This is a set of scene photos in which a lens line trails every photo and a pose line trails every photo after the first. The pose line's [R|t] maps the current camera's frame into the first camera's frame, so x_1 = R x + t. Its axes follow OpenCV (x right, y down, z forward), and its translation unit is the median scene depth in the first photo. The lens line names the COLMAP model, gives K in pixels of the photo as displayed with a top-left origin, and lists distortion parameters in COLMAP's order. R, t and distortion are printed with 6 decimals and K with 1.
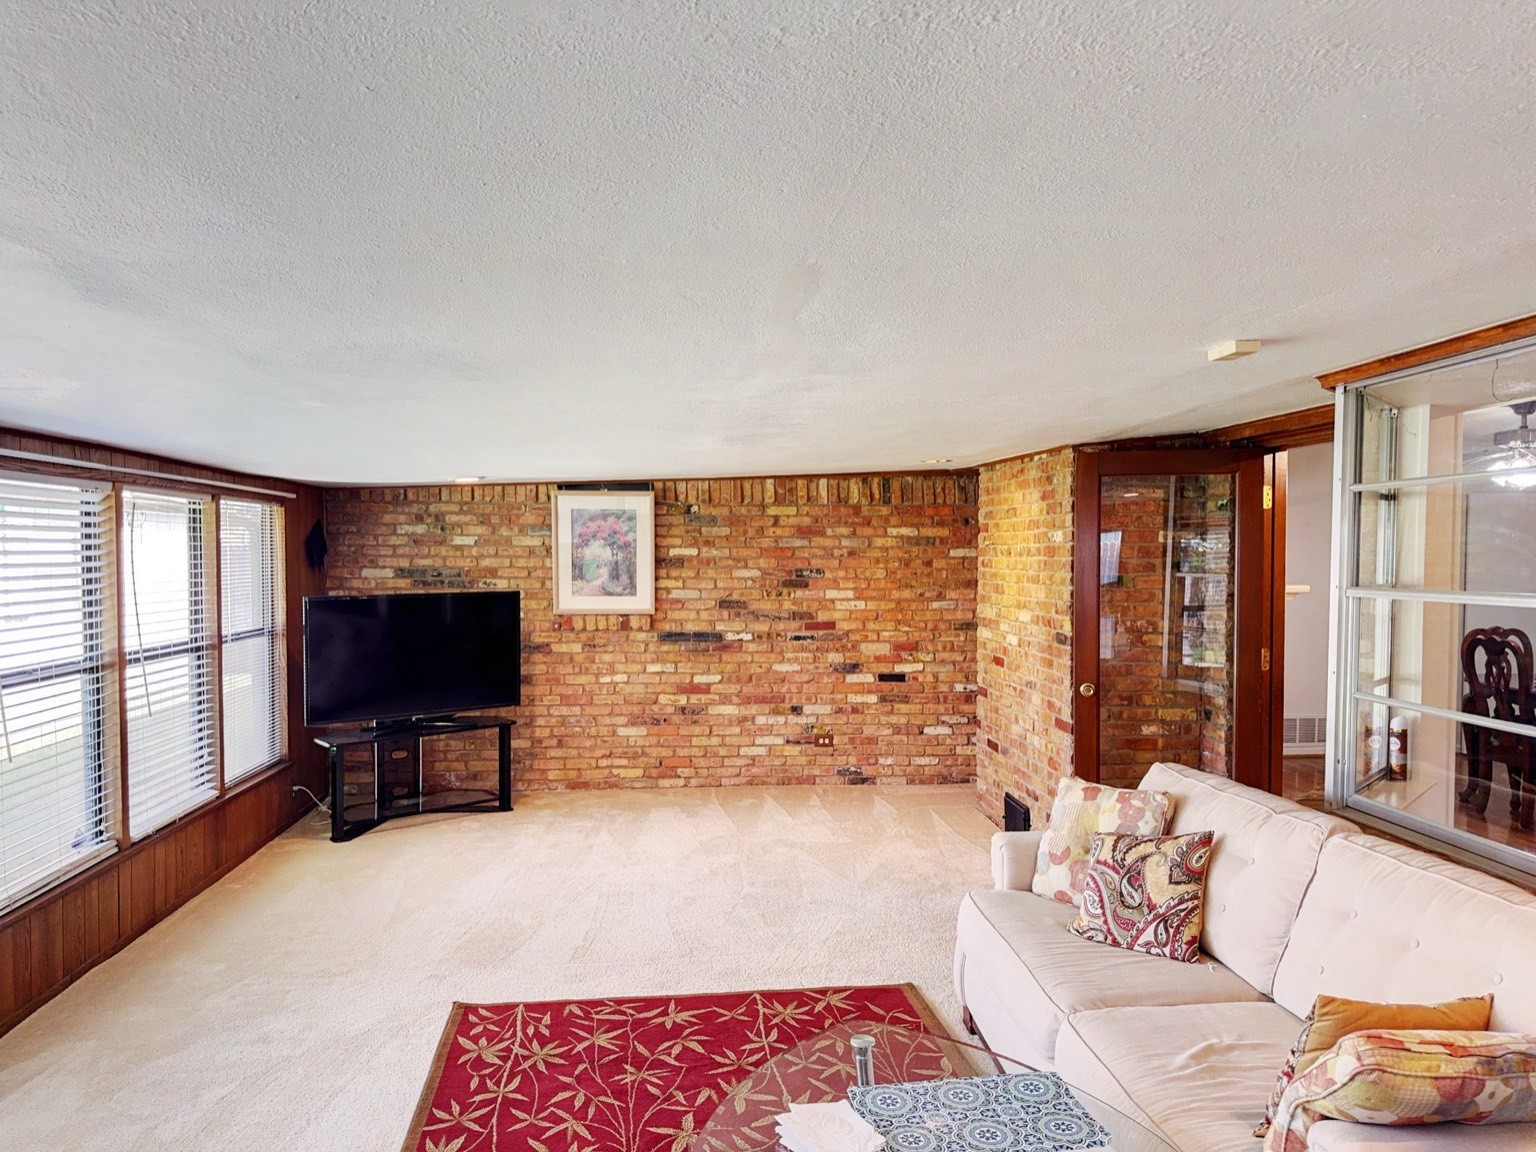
lens RADIAL K [[1079.7, 0, 768.0], [0, 1079.7, 576.0], [0, 0, 1]] dist [0.055461, -0.072534]
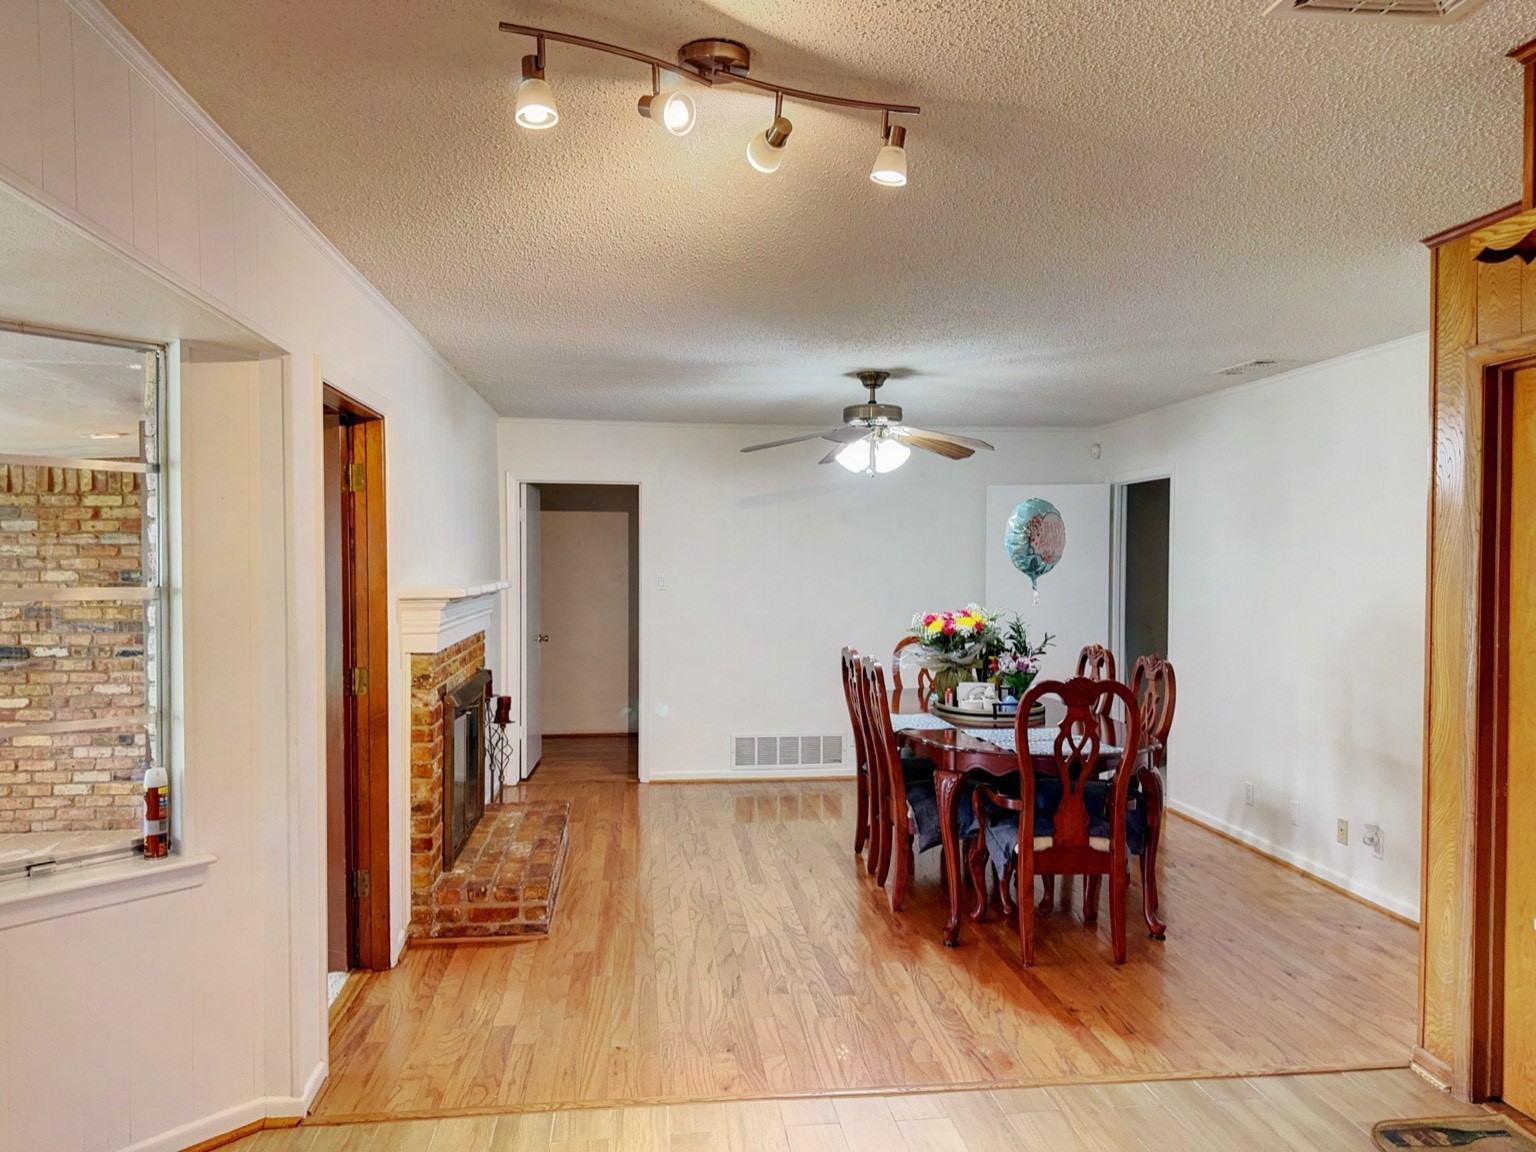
lens RADIAL K [[1079.7, 0, 768.0], [0, 1079.7, 576.0], [0, 0, 1]] dist [0.055461, -0.072534]
pose [[0.999404, -0.001326, 0.034493, 0.494750], [0.001356, 0.999999, -0.000851, -0.000975], [-0.034492, 0.000897, 0.999405, 0.143271]]
